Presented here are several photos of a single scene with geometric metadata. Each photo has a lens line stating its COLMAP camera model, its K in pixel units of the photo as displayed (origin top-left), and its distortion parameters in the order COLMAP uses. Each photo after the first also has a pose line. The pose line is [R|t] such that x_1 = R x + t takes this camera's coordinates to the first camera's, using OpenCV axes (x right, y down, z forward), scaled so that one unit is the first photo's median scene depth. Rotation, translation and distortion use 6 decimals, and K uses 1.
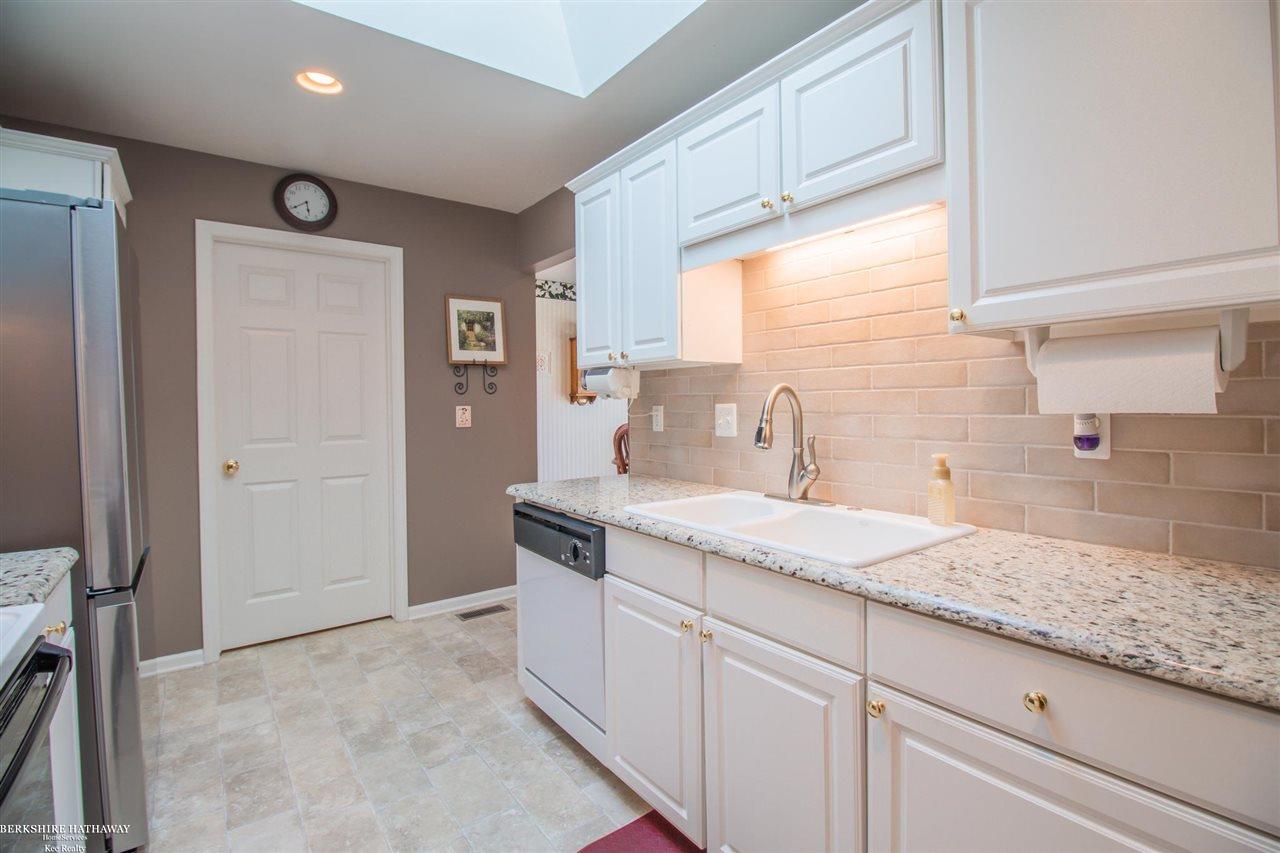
lens RADIAL K [[597.6, 0, 640.4], [0, 597.6, 412.2], [0, 0, 1]] dist [0.001373, -0.013450]
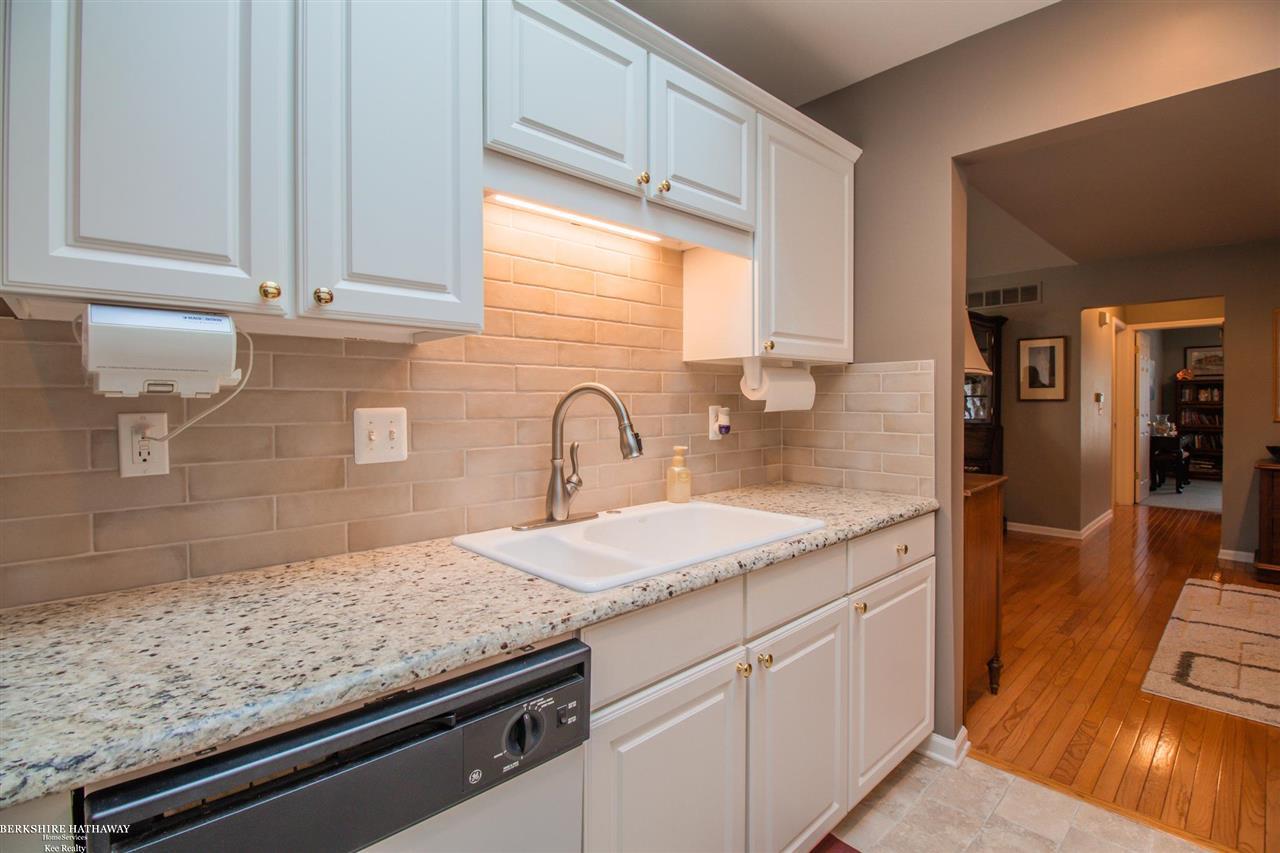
lens RADIAL K [[597.6, 0, 640.4], [0, 597.6, 412.2], [0, 0, 1]] dist [0.001373, -0.013450]
pose [[-0.120560, -0.006425, 0.992685, -0.591449], [0.022750, 0.999699, 0.009234, -0.011482], [-0.992445, 0.023697, -0.120377, 0.997510]]
